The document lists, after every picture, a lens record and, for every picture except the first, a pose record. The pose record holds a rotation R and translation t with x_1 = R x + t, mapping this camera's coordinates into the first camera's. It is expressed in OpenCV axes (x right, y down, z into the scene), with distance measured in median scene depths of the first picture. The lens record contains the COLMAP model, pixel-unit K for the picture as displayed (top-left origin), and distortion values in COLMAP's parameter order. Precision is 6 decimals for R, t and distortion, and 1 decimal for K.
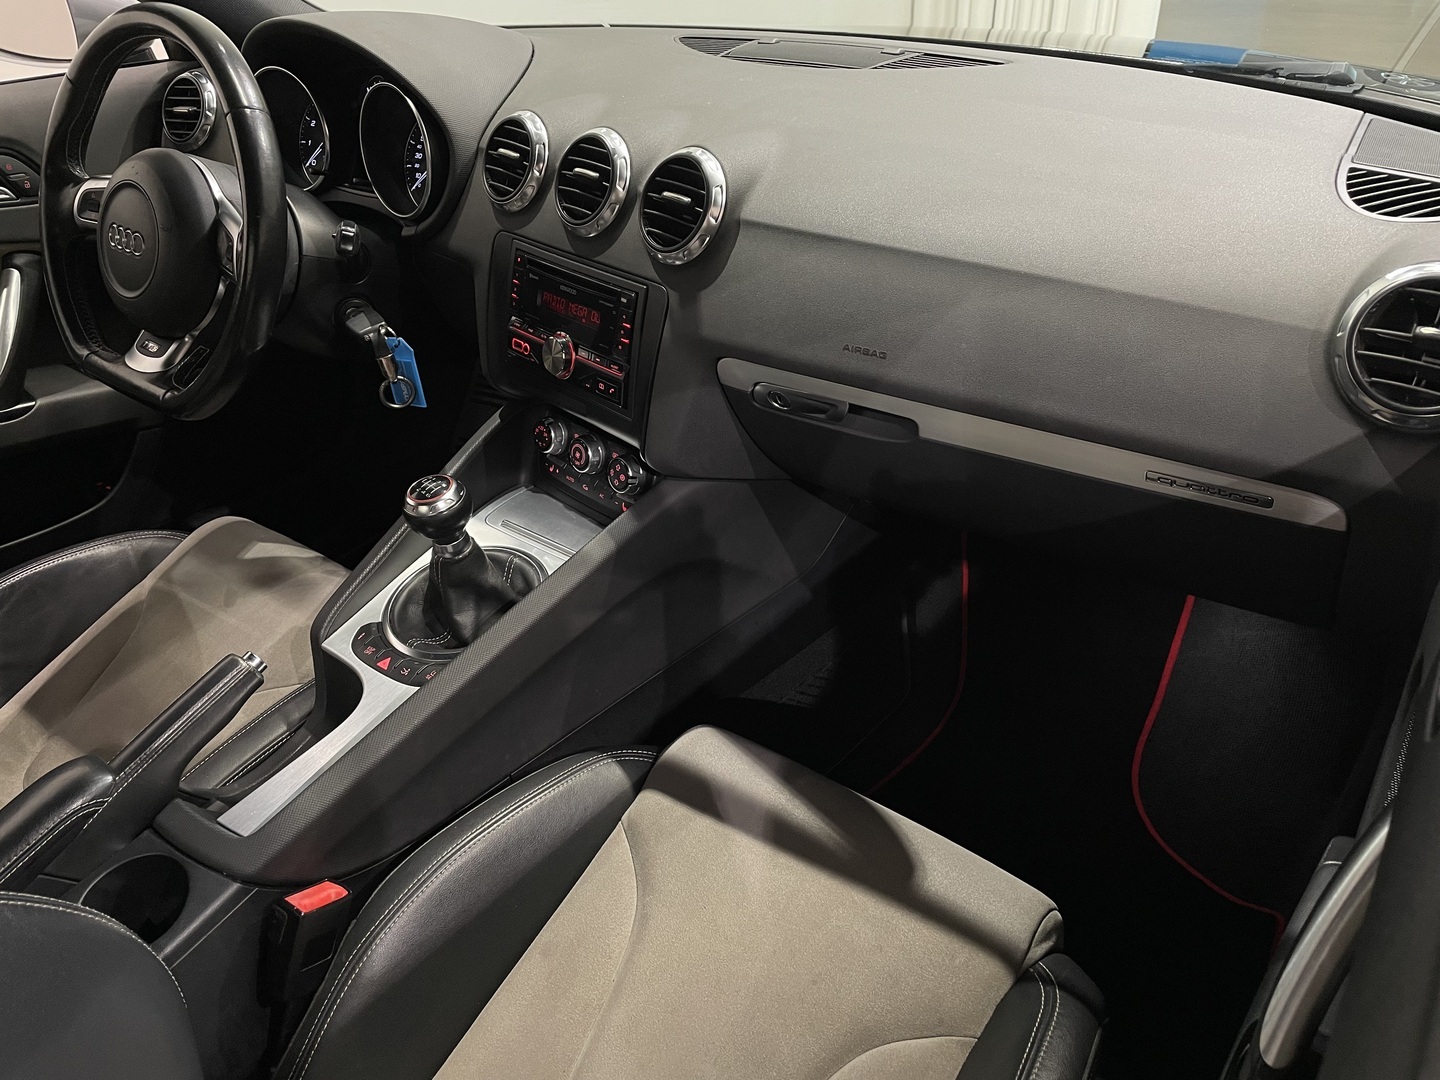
lens RADIAL K [[1082.0, 0, 726.5], [0, 1082.0, 522.5], [0, 0, 1]] dist [0.081187, -0.099486]
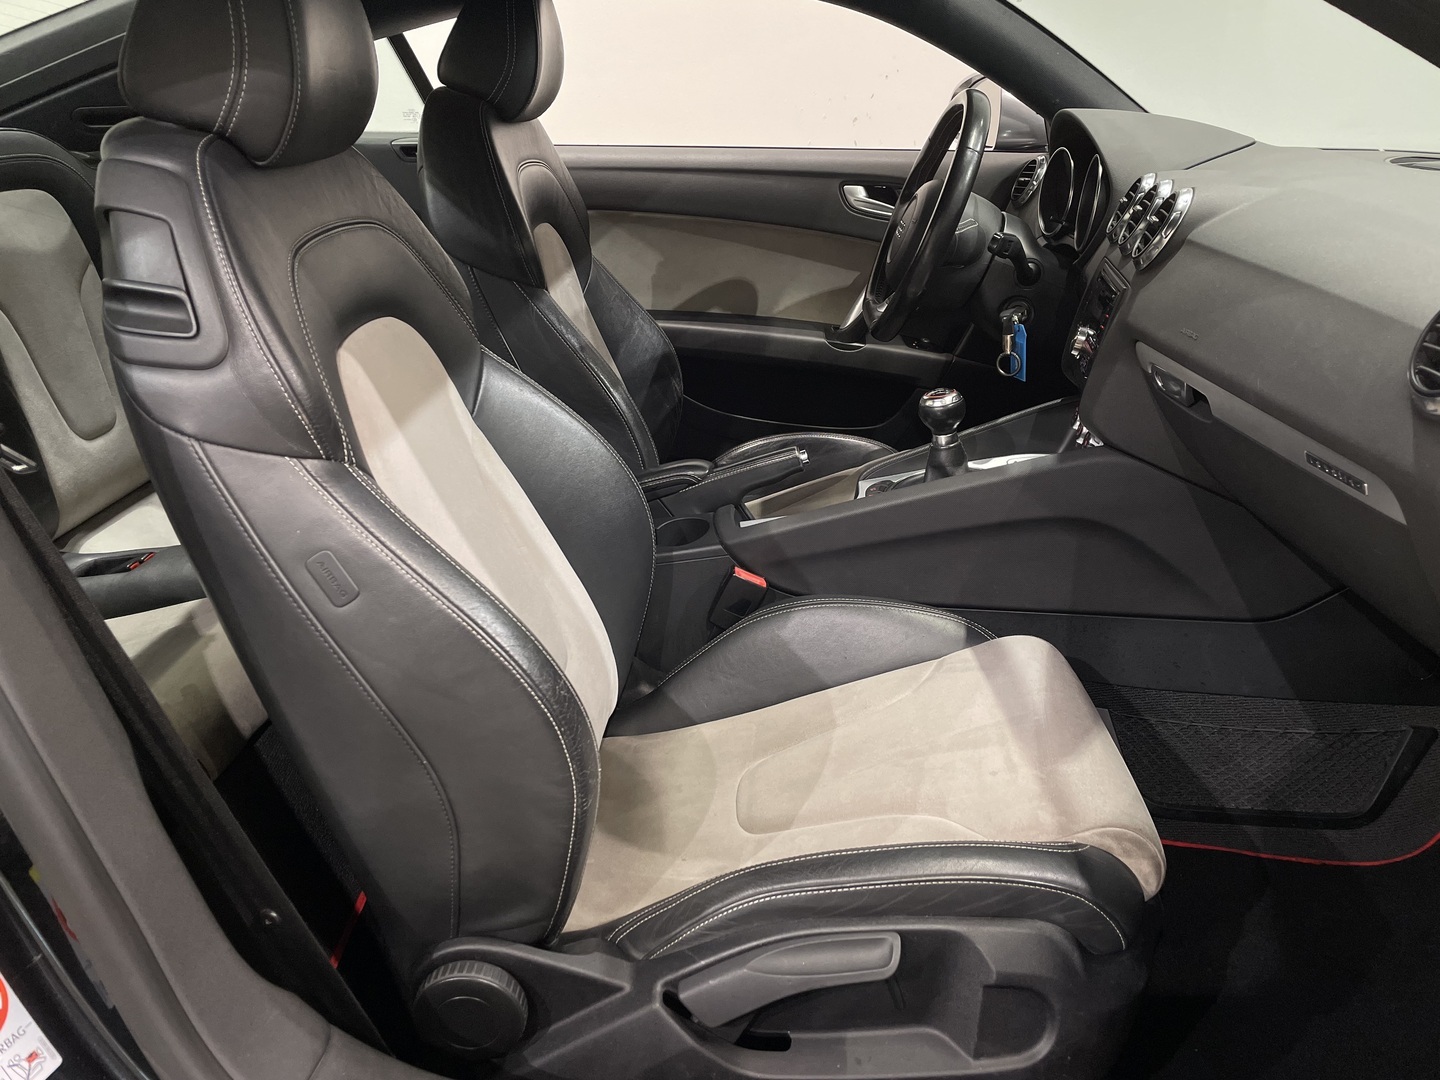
lens RADIAL K [[1082.0, 0, 726.5], [0, 1082.0, 522.5], [0, 0, 1]] dist [0.081187, -0.099486]
pose [[0.572990, 0.323110, -0.753181, 0.654933], [-0.436720, 0.898034, 0.053012, 0.157485], [0.693511, 0.298554, 0.655673, -0.098280]]
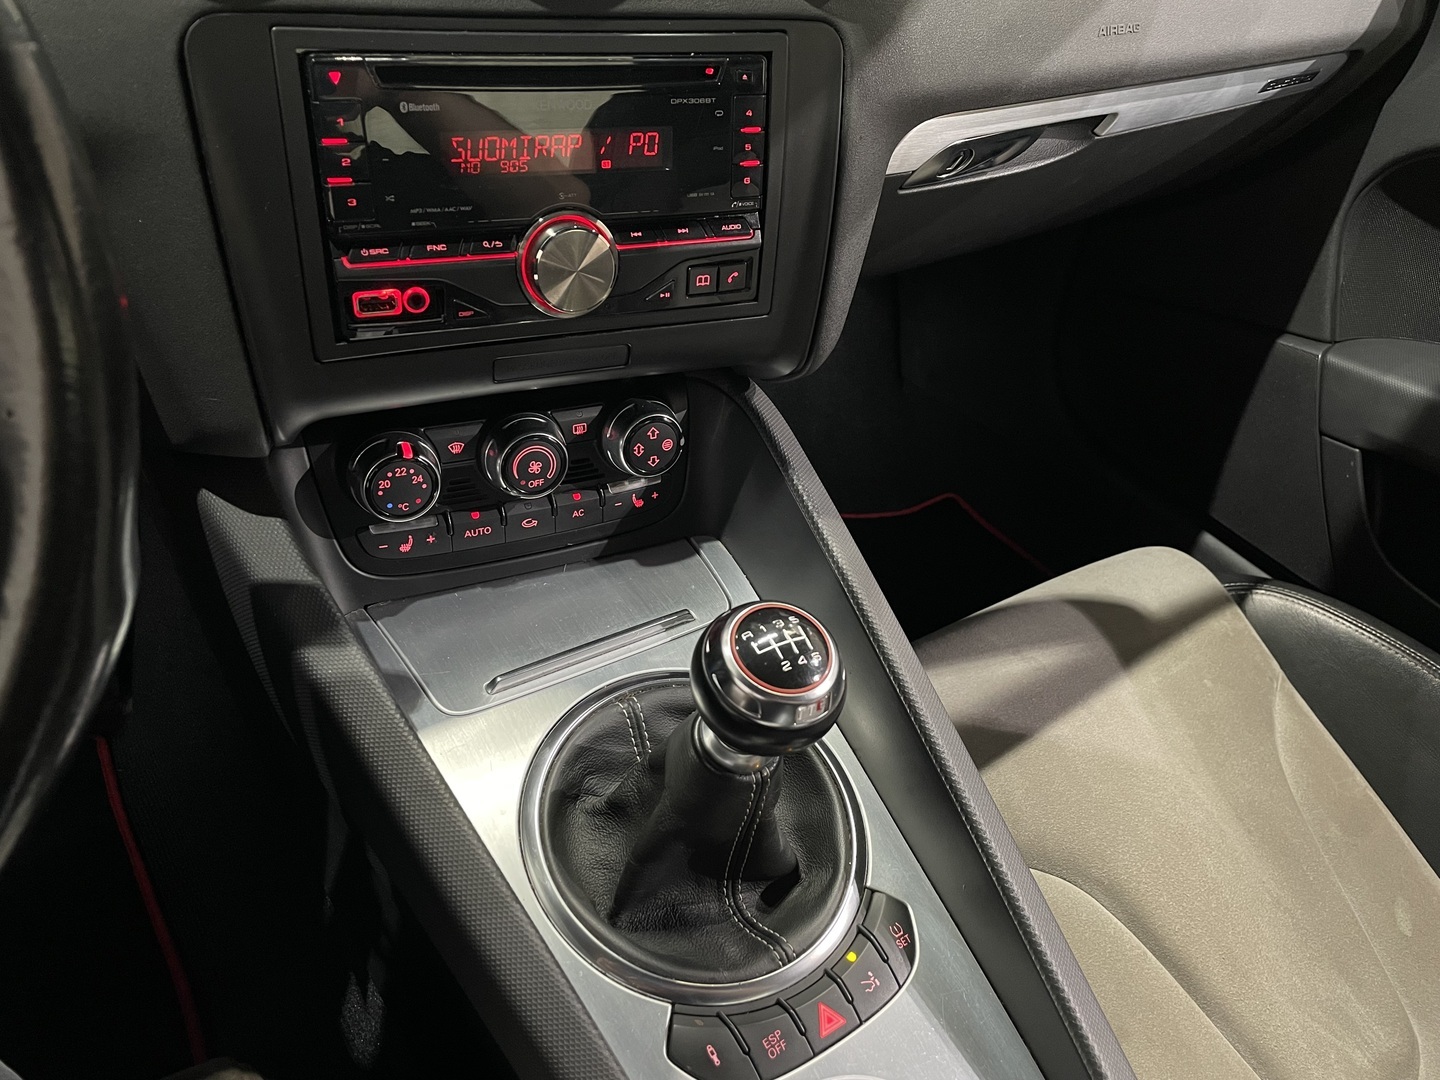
lens RADIAL K [[1106.6, 0, 737.5], [0, 1106.6, 523.1], [0, 0, 1]] dist [0.087815, -0.124250]
pose [[0.294507, -0.553405, 0.779107, -0.537431], [0.352980, 0.820607, 0.449454, -0.244943], [-0.888071, 0.142642, 0.437016, 0.752347]]
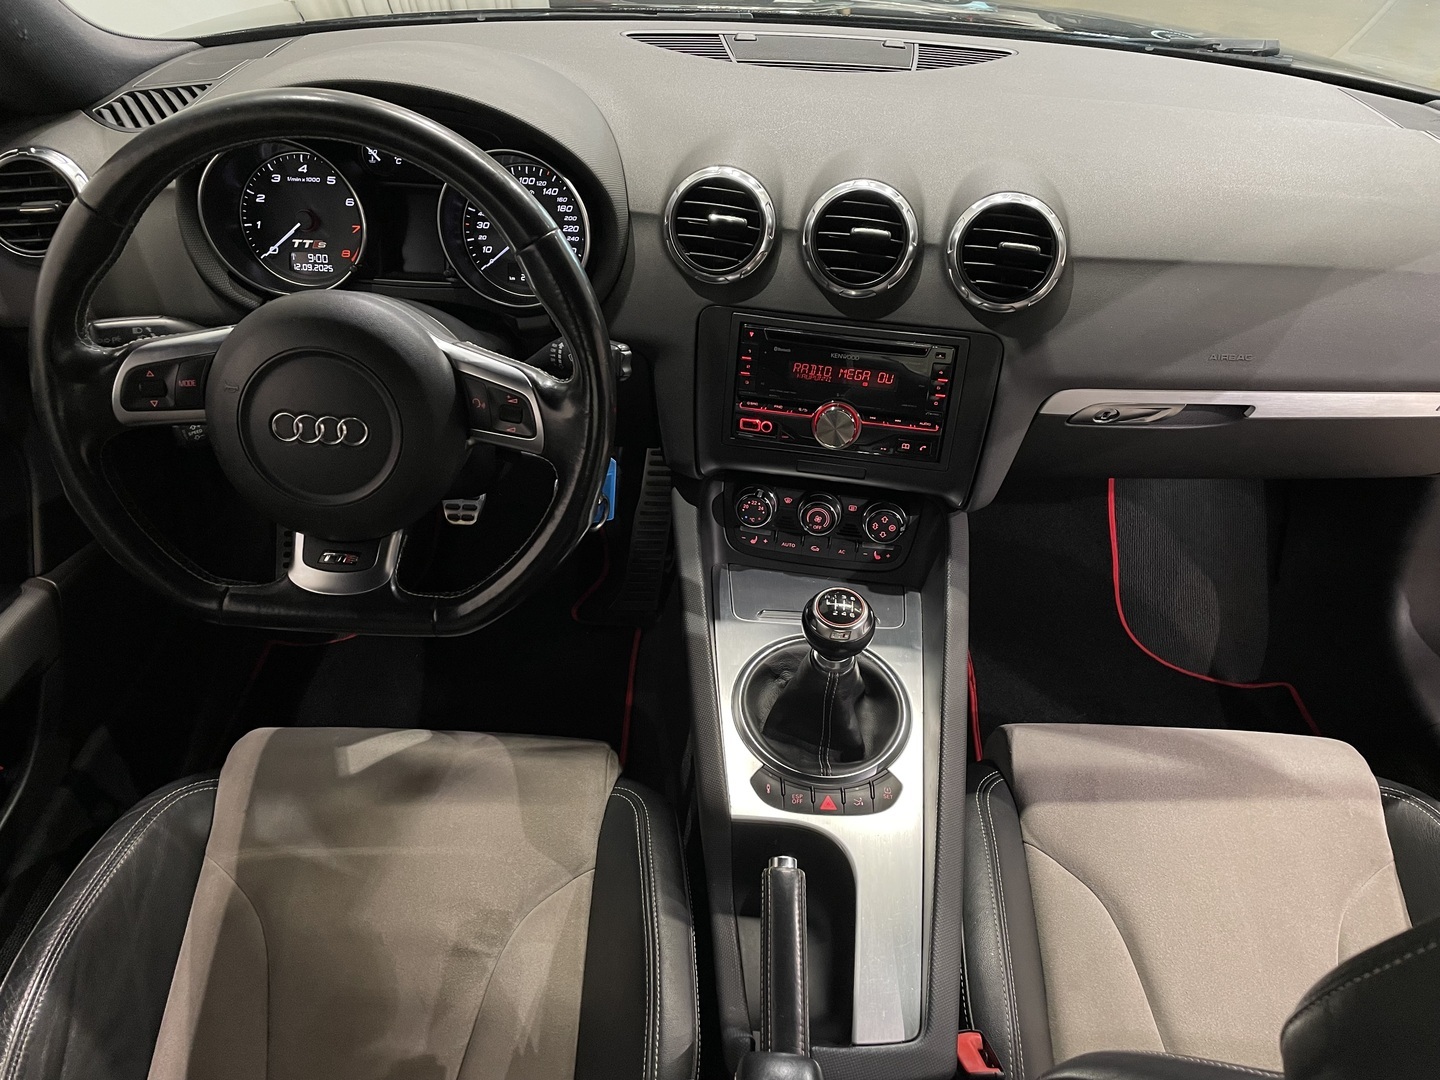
lens RADIAL K [[1082.0, 0, 726.5], [0, 1082.0, 522.5], [0, 0, 1]] dist [0.081187, -0.099486]
pose [[0.799239, -0.310072, 0.514852, -0.731207], [0.256783, 0.950689, 0.173935, -0.259456], [-0.543397, -0.006810, 0.839448, 0.263701]]
